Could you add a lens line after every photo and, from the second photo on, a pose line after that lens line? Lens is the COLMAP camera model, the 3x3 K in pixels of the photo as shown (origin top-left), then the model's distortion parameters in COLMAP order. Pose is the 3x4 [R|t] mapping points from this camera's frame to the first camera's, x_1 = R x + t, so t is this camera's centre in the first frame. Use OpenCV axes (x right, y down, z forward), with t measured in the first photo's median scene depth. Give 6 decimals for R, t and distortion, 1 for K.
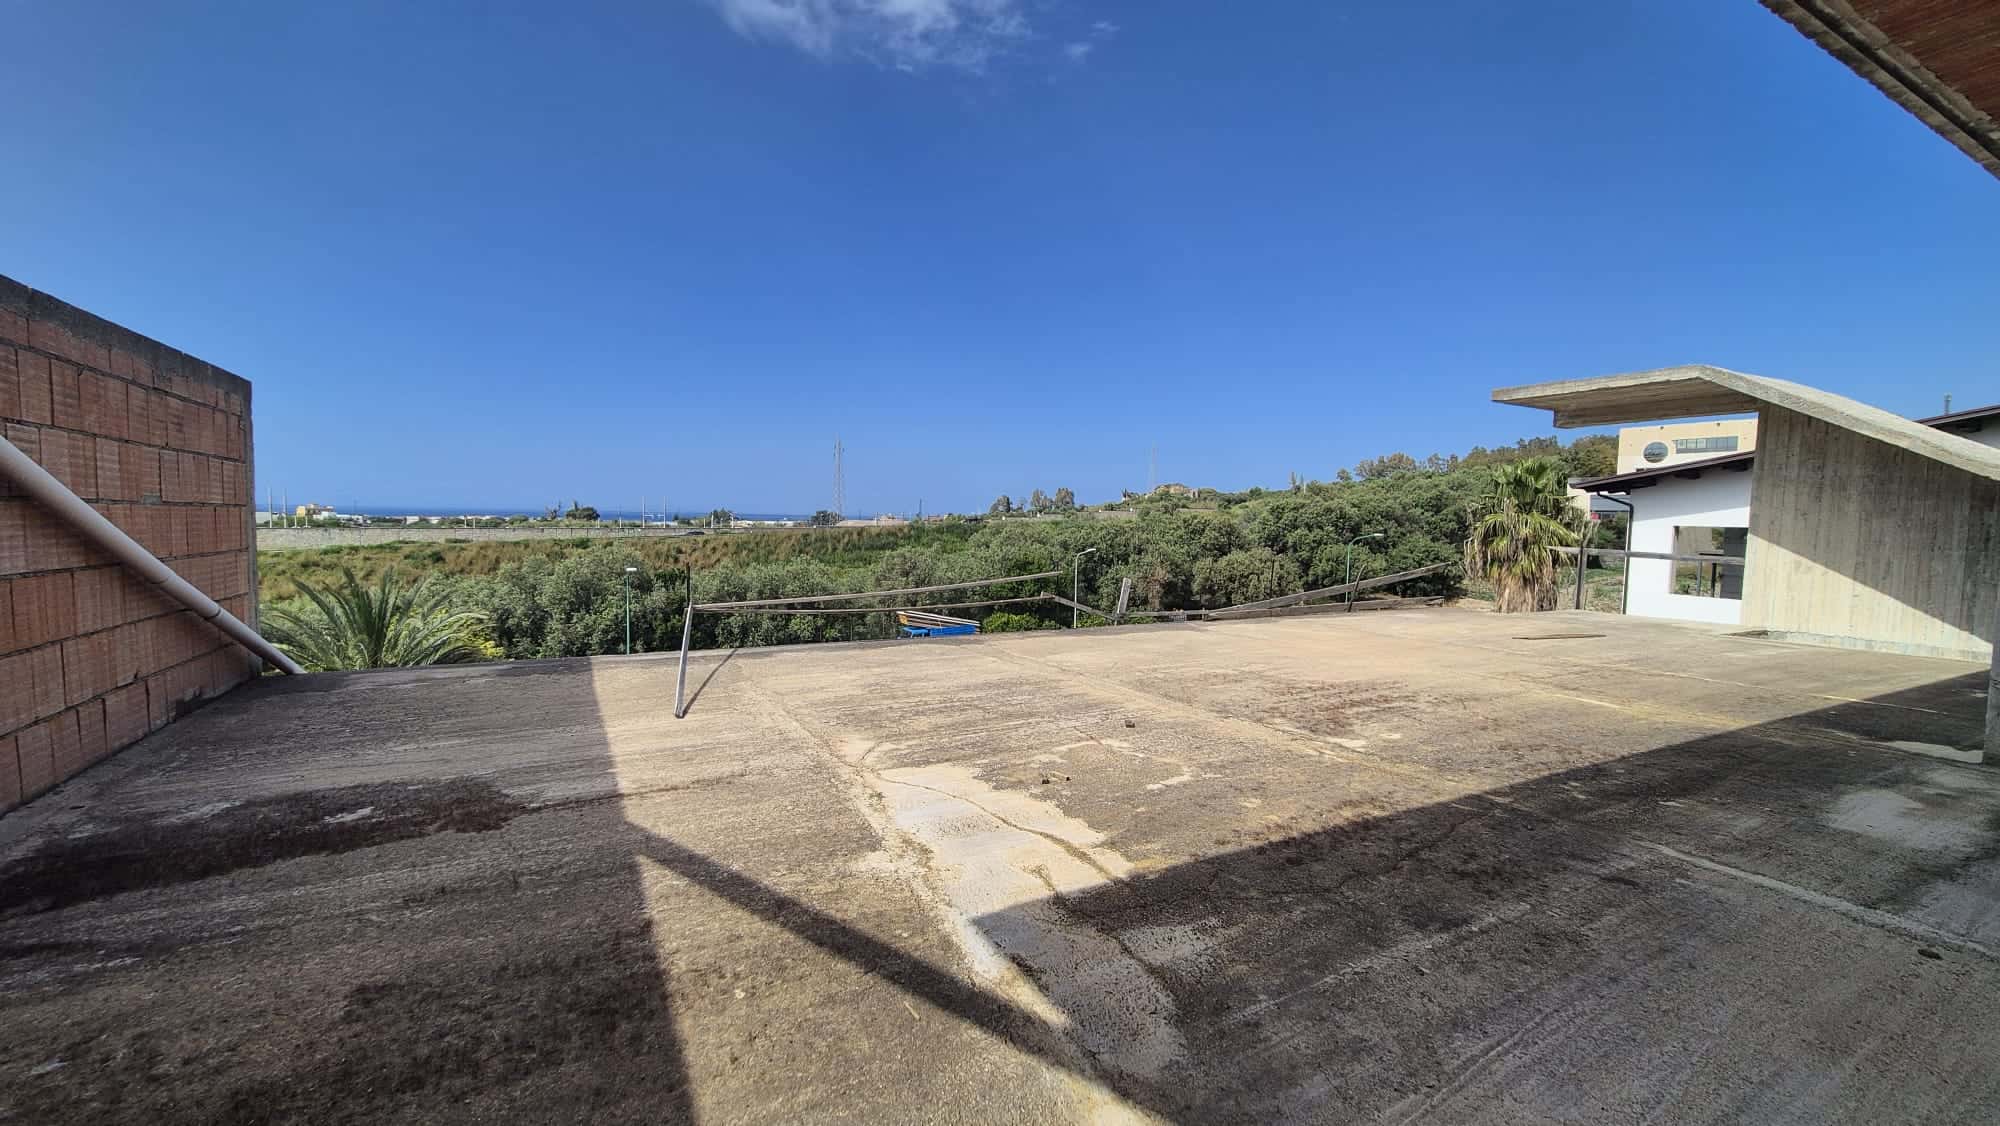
lens RADIAL K [[836.9, 0, 1000.8], [0, 836.9, 584.2], [0, 0, 1]] dist [-0.000050, 0.000195]
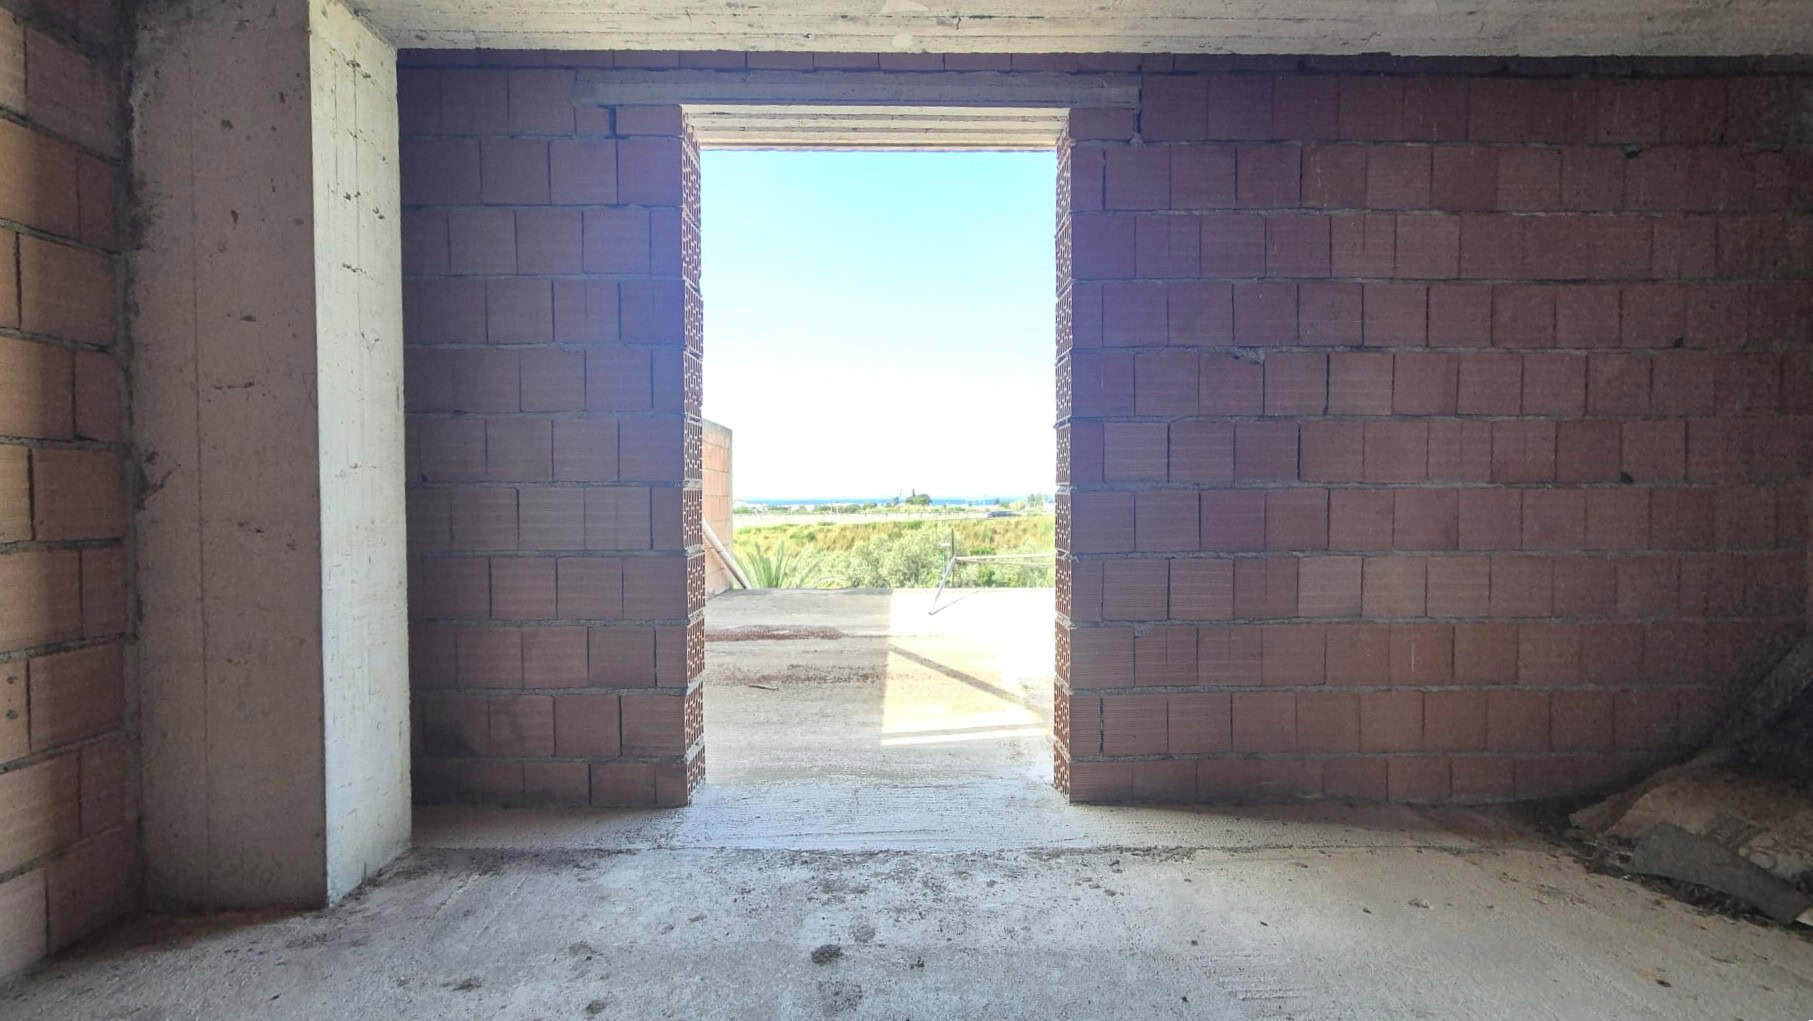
lens RADIAL K [[1192.9, 0, 904.5], [0, 1192.9, 513.1], [0, 0, 1]] dist [0.028765, -0.030674]
pose [[0.872561, -0.013022, -0.488331, 0.304366], [-0.021408, 0.997665, -0.064857, 0.043530], [0.488035, 0.067046, 0.870245, -0.464193]]
